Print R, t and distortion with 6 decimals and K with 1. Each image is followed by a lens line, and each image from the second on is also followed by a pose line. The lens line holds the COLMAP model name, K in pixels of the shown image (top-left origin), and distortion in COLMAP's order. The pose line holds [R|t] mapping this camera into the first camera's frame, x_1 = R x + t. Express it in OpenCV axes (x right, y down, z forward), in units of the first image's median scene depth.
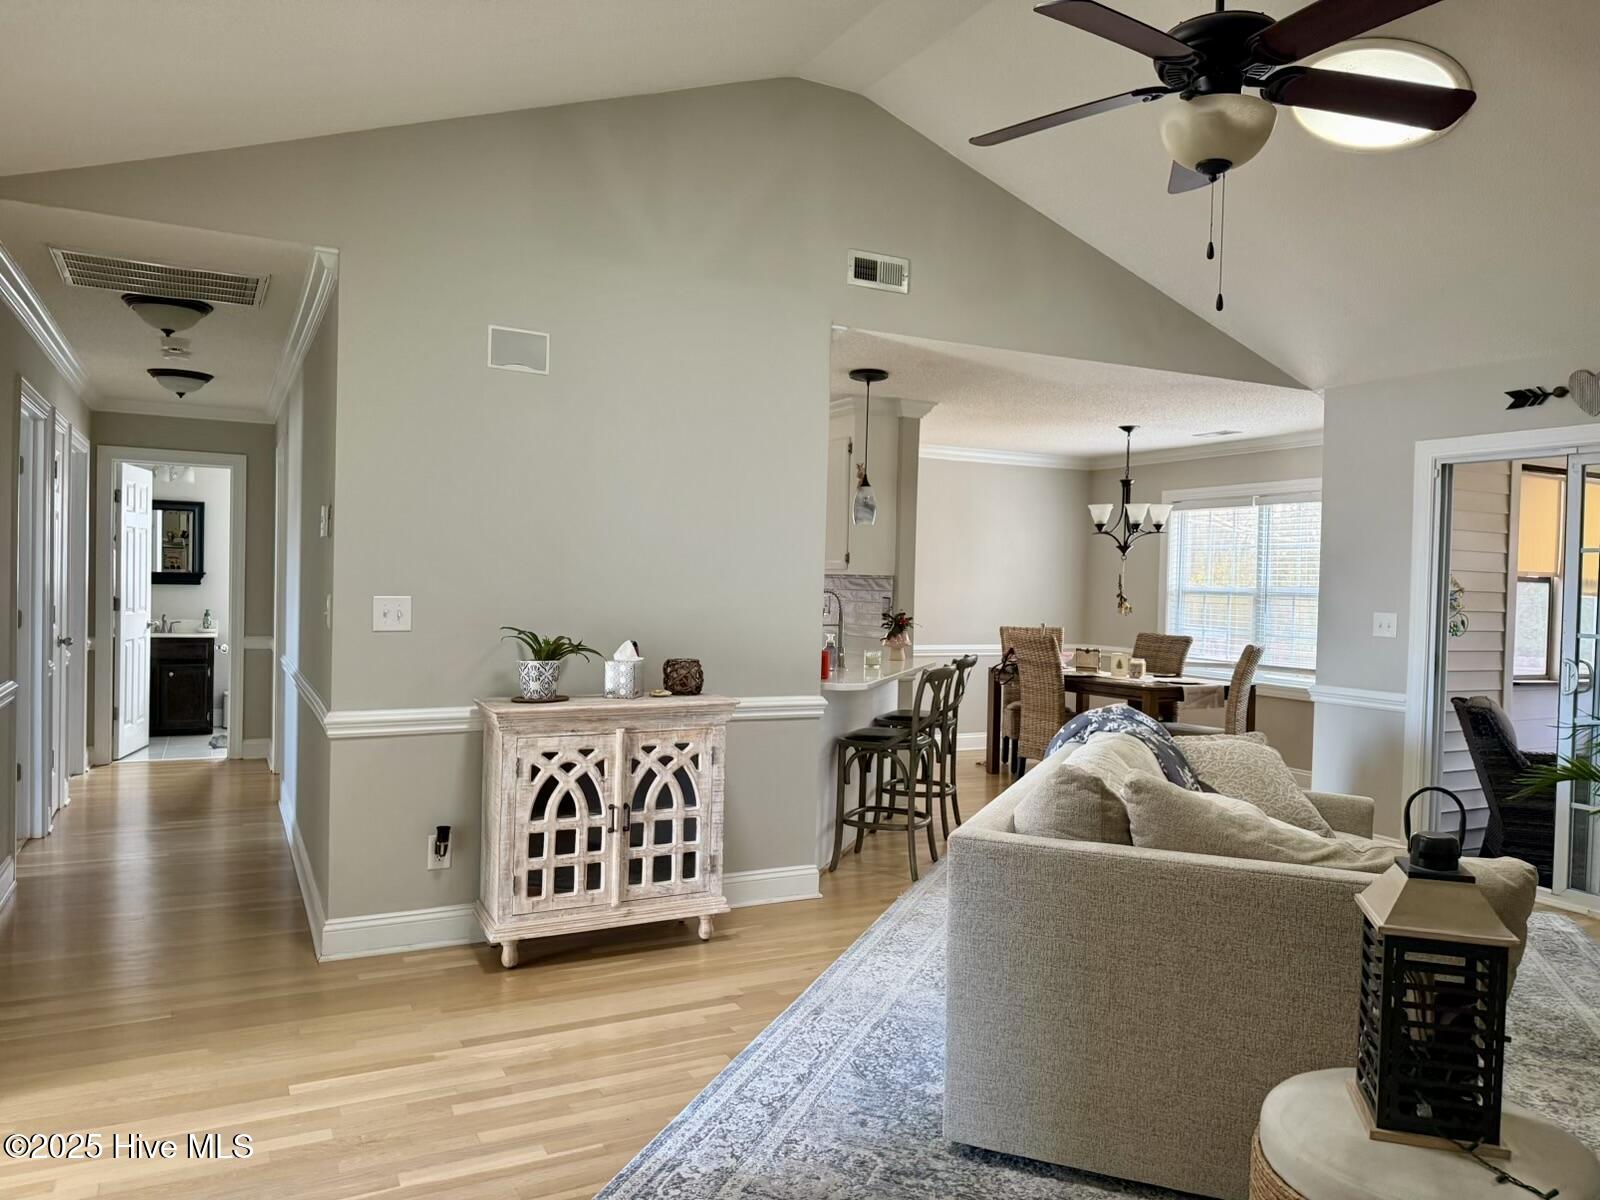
lens RADIAL K [[1121.6, 0, 835.3], [0, 1121.6, 592.0], [0, 0, 1]] dist [0.021694, -0.050695]
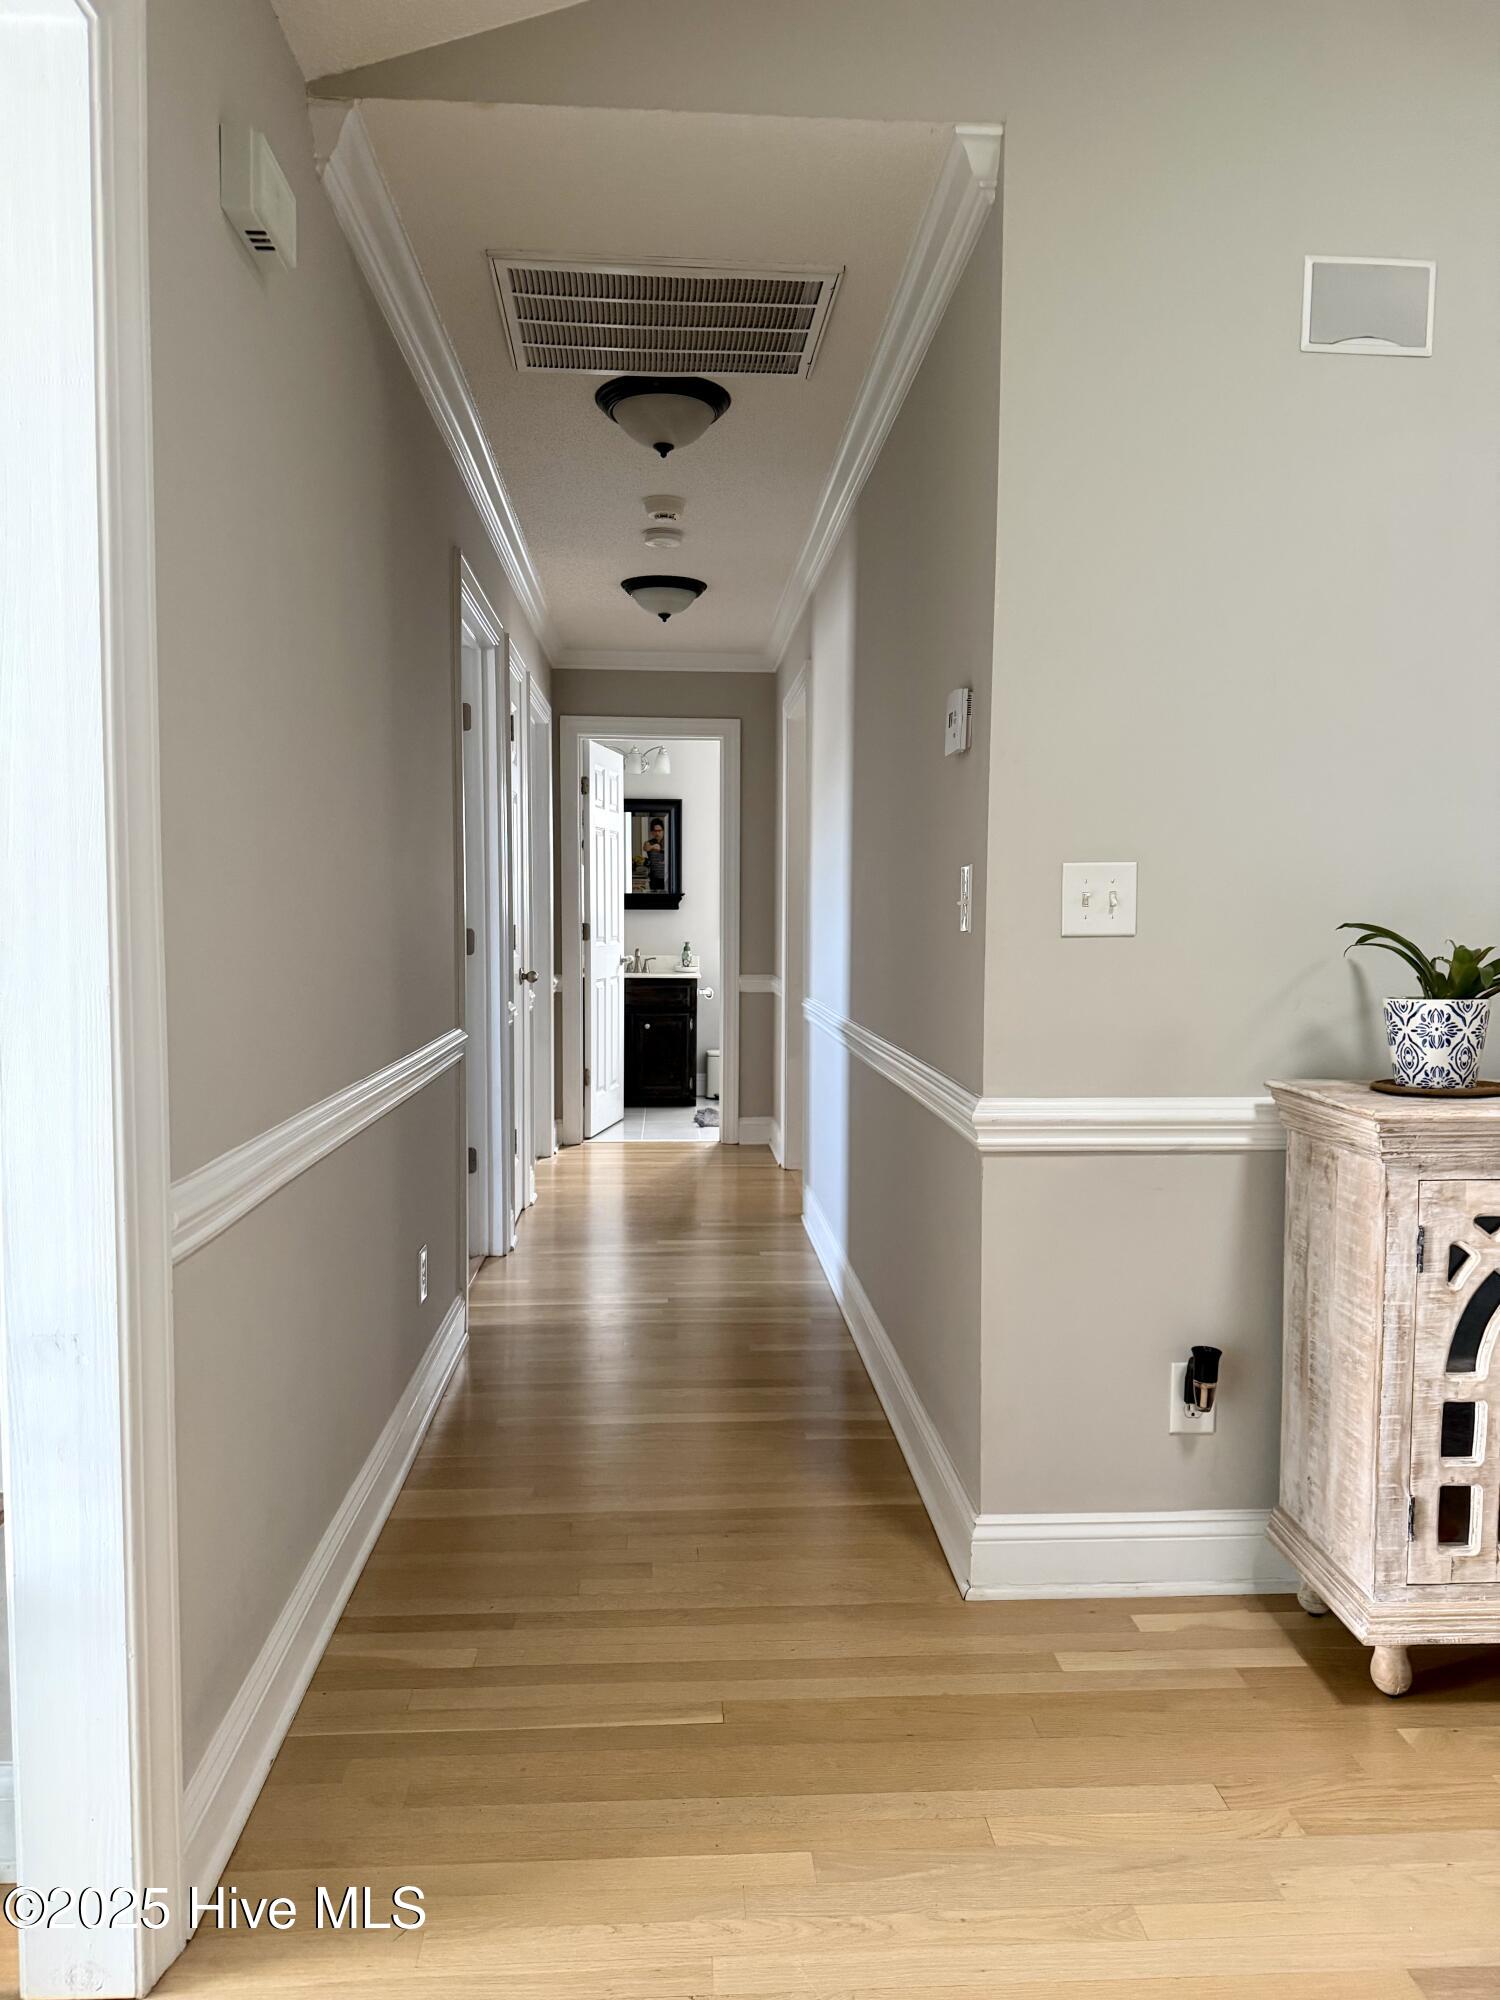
lens RADIAL K [[1402.0, 0, 755.3], [0, 1402.0, 991.7], [0, 0, 1]] dist [0.021694, -0.050695]
pose [[0.904208, 0.005704, -0.427055, -0.215223], [0.011326, 0.999239, 0.037327, 0.027334], [0.426942, -0.038588, 0.903455, 0.312917]]
